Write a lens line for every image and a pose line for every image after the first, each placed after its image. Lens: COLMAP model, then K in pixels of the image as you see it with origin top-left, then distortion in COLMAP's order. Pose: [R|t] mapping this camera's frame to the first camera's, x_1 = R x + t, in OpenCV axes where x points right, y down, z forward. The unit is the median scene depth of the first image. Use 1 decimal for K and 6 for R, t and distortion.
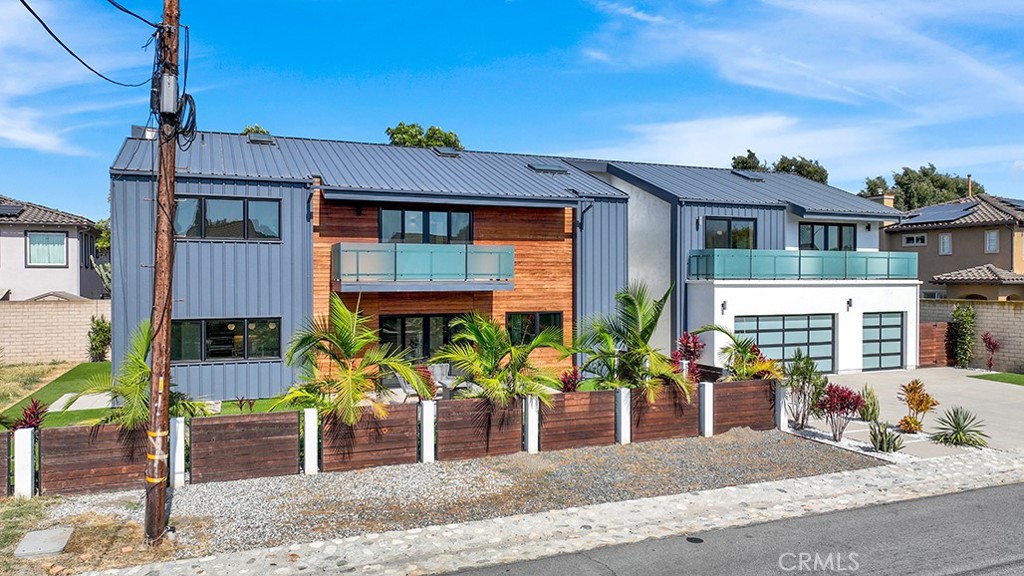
lens RADIAL K [[719.0, 0, 512.0], [0, 719.0, 288.0], [0, 0, 1]] dist [0.003250, 0.011973]
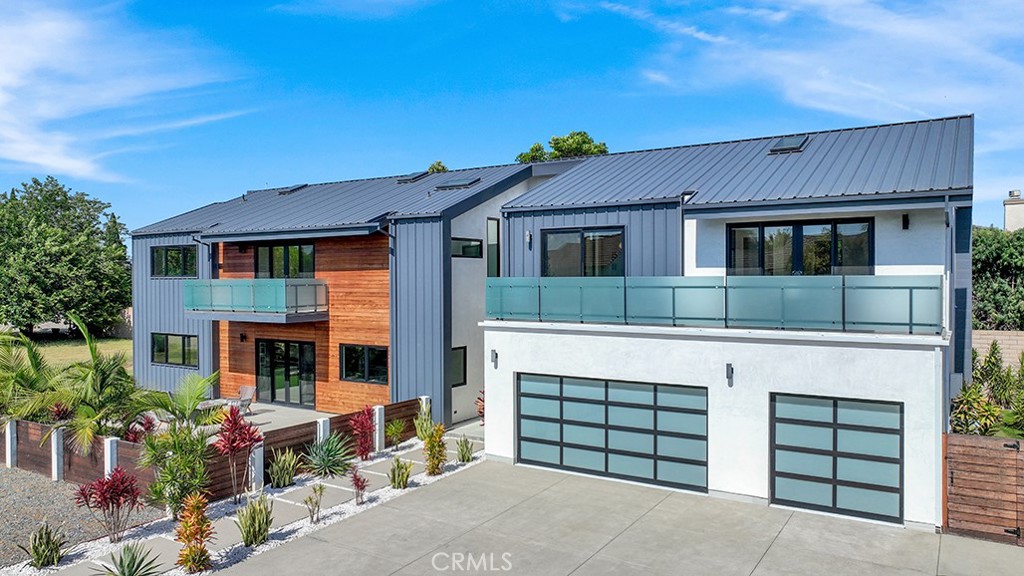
lens RADIAL K [[719.0, 0, 512.0], [0, 719.0, 288.0], [0, 0, 1]] dist [0.003250, 0.011973]
pose [[0.573035, 0.010379, -0.819465, 1.186054], [-0.006955, 0.999945, 0.007802, -0.065740], [0.819502, 0.001229, 0.573076, 0.796804]]
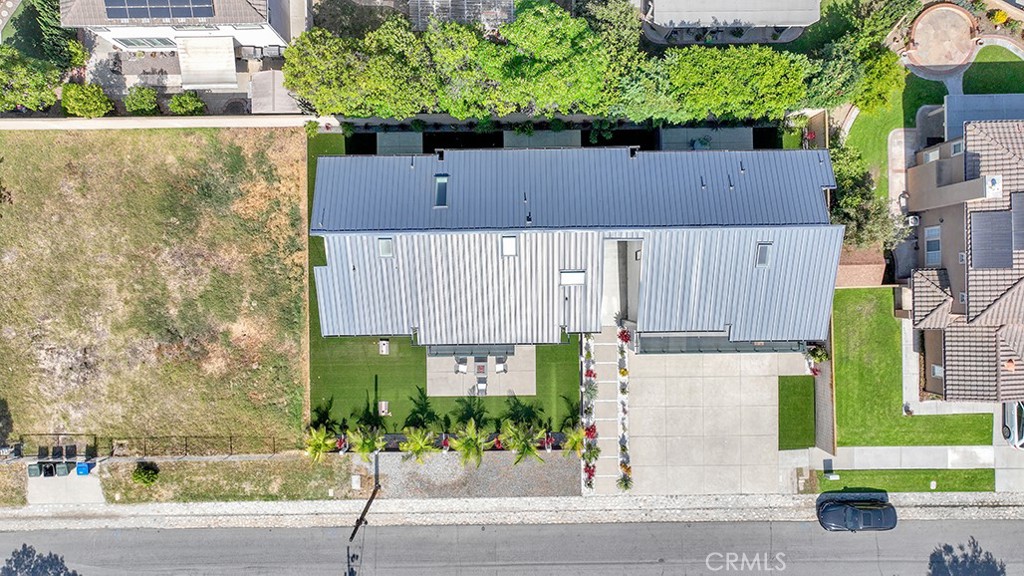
lens RADIAL K [[719.0, 0, 512.0], [0, 719.0, 288.0], [0, 0, 1]] dist [0.003250, 0.011973]
pose [[0.928177, 0.372109, -0.004763, -0.073087], [0.000441, 0.011698, 0.999931, -2.361224], [0.372140, -0.928115, 0.010694, 1.341532]]
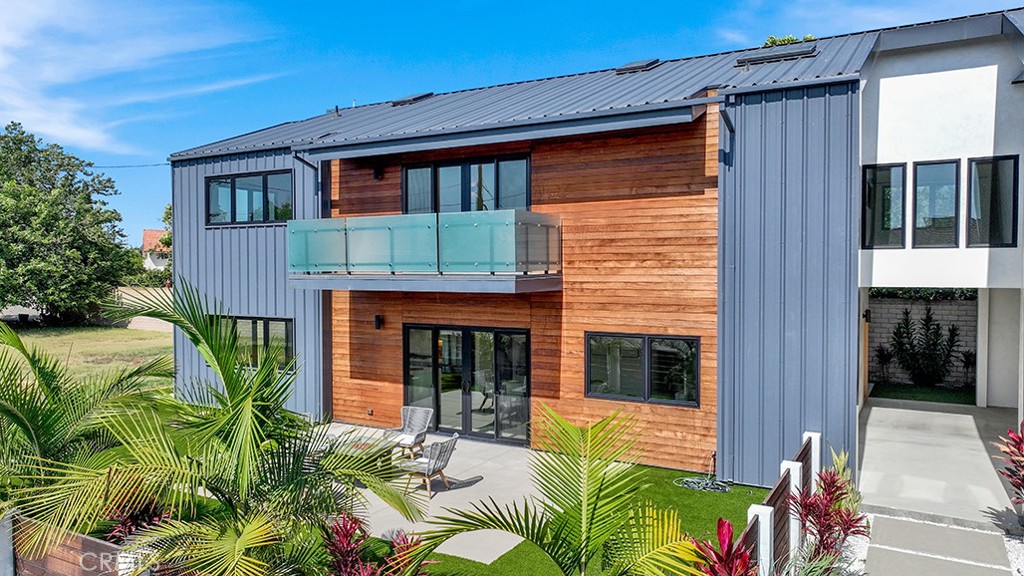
lens RADIAL K [[719.0, 0, 512.0], [0, 719.0, 288.0], [0, 0, 1]] dist [0.003250, 0.011973]
pose [[0.610698, 0.023099, -0.791526, 0.500740], [-0.010482, 0.999723, 0.021087, -0.013742], [0.791794, -0.004581, 0.610771, 0.782620]]
